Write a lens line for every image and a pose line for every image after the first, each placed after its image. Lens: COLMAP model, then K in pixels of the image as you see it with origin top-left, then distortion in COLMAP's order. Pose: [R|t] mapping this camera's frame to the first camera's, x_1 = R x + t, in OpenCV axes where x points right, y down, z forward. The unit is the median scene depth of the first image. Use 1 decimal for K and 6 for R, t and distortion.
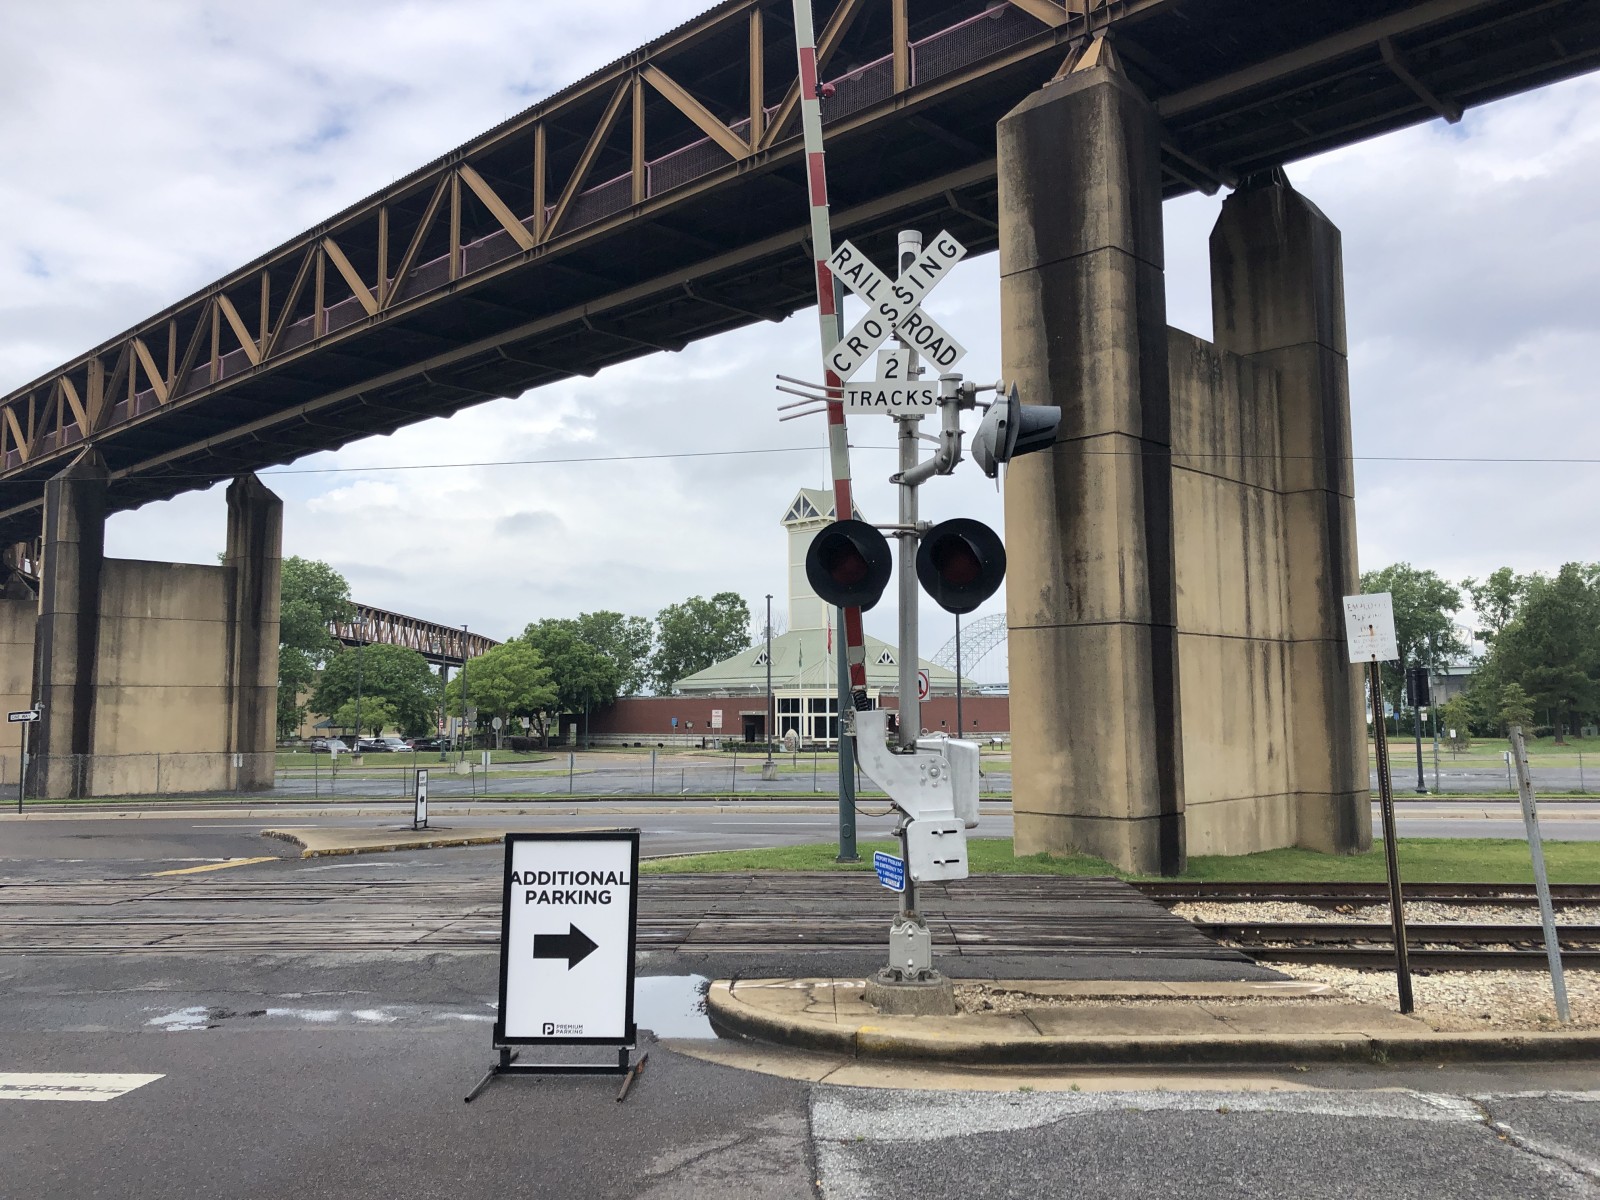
lens RADIAL K [[1296.6, 0, 824.7], [0, 1296.6, 567.1], [0, 0, 1]] dist [0.090728, -0.141244]
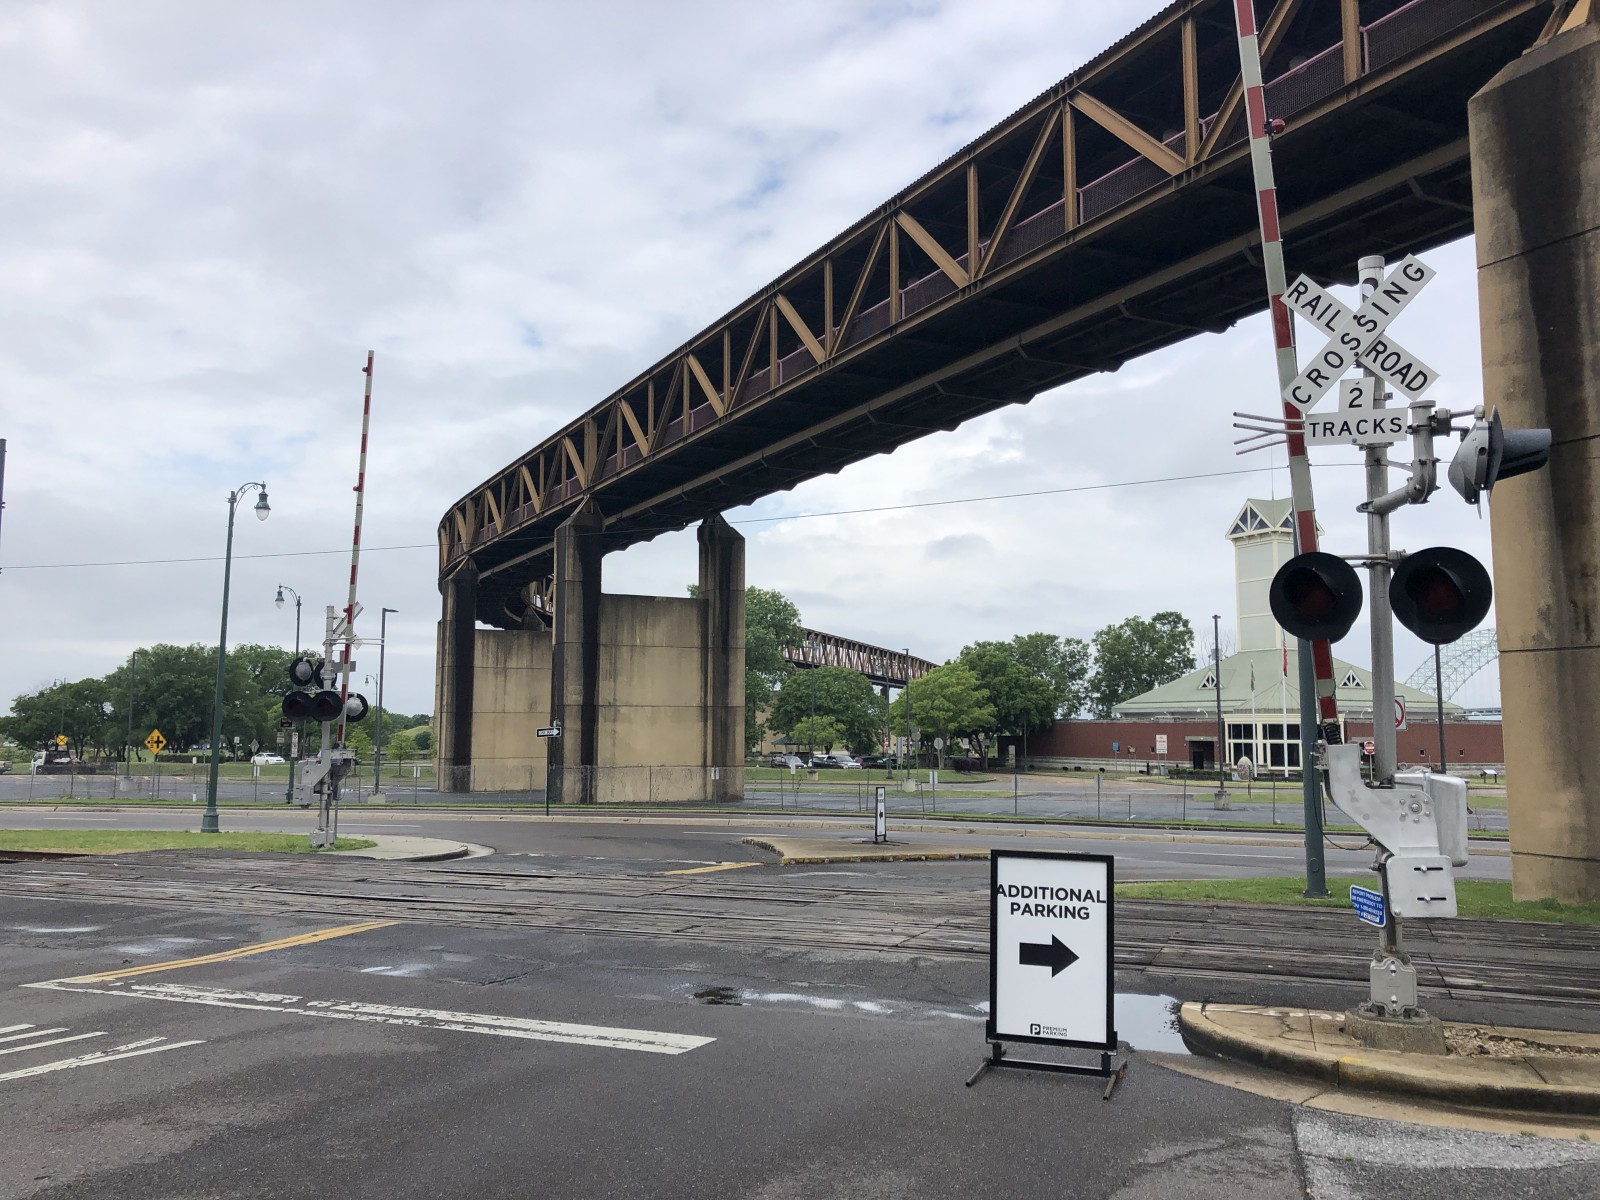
lens RADIAL K [[1310.1, 0, 795.7], [0, 1310.1, 589.5], [0, 0, 1]] dist [0.030729, -0.033197]
pose [[0.939165, -0.027188, -0.342388, -0.001985], [0.027600, 0.999612, -0.003668, -0.003198], [0.342355, -0.006005, 0.939551, -0.018416]]
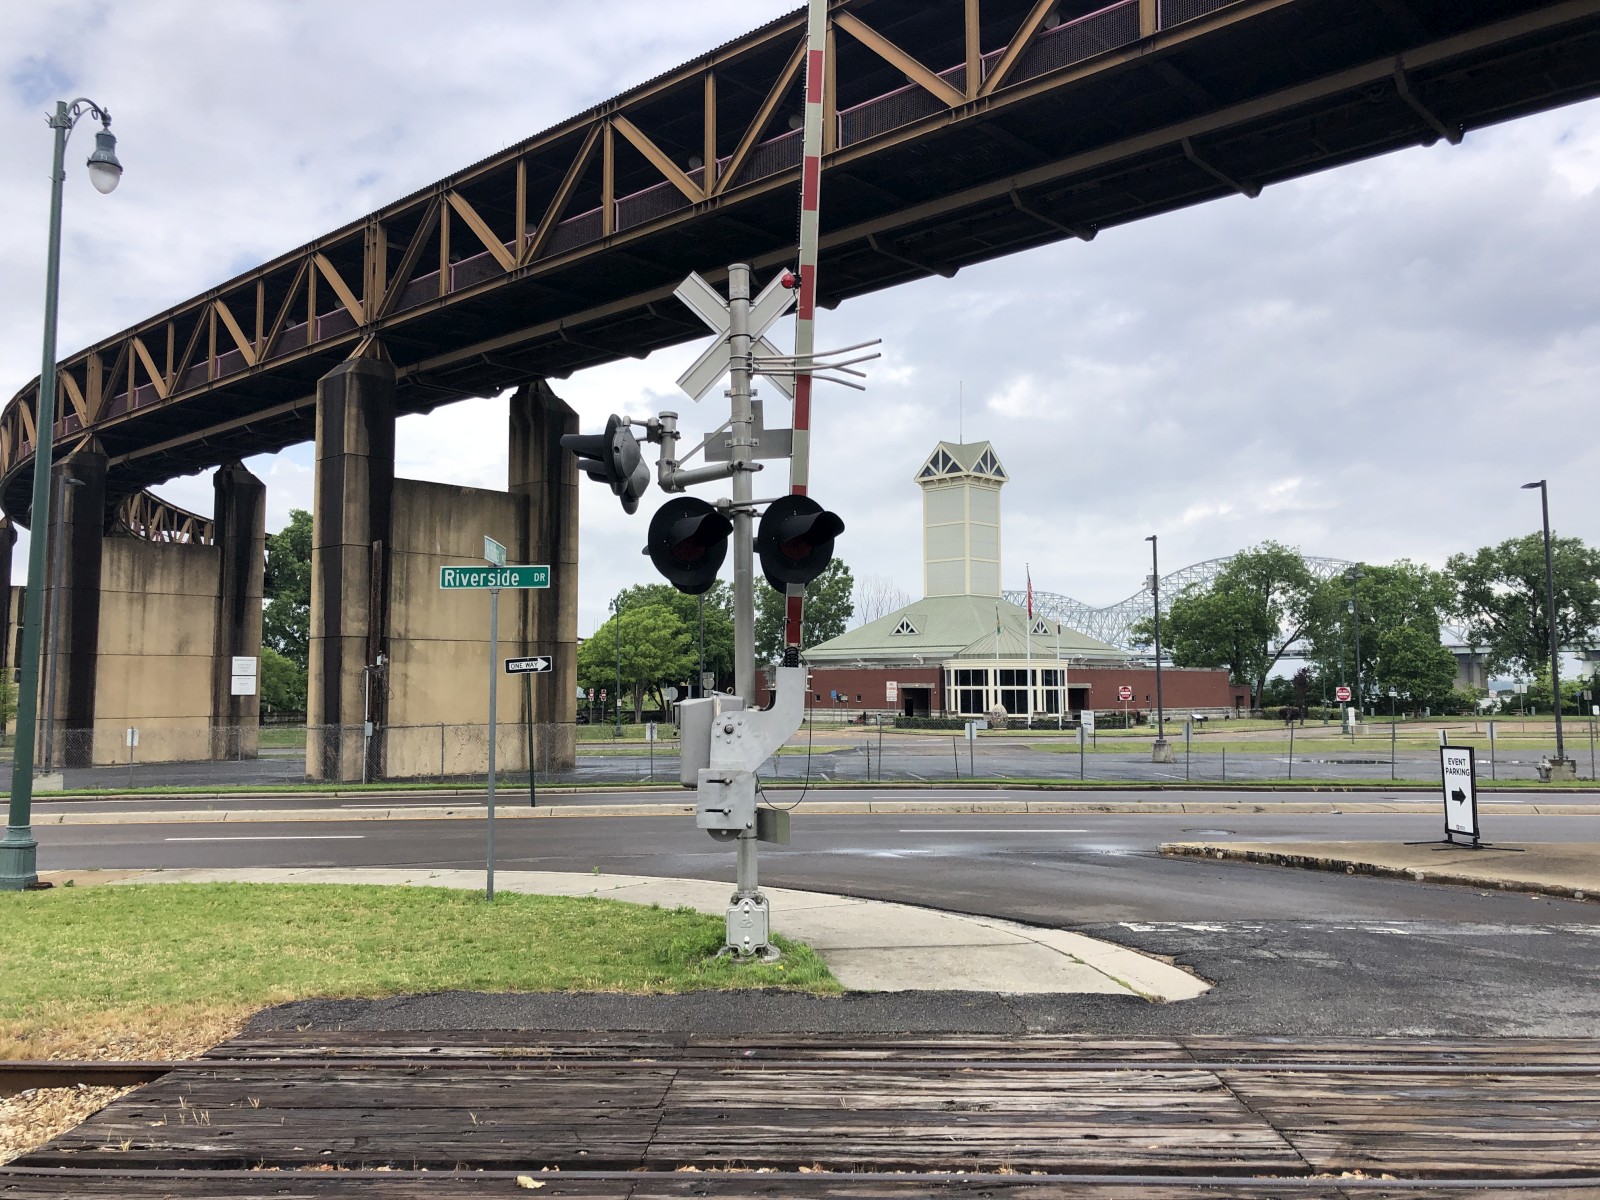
lens RADIAL K [[1287.8, 0, 799.0], [0, 1287.8, 552.4], [0, 0, 1]] dist [0.015631, 0.011284]
pose [[0.999898, 0.004732, 0.013481, -0.627868], [-0.004796, 0.999977, 0.004706, 0.067049], [-0.013459, -0.004770, 0.999898, 0.443446]]
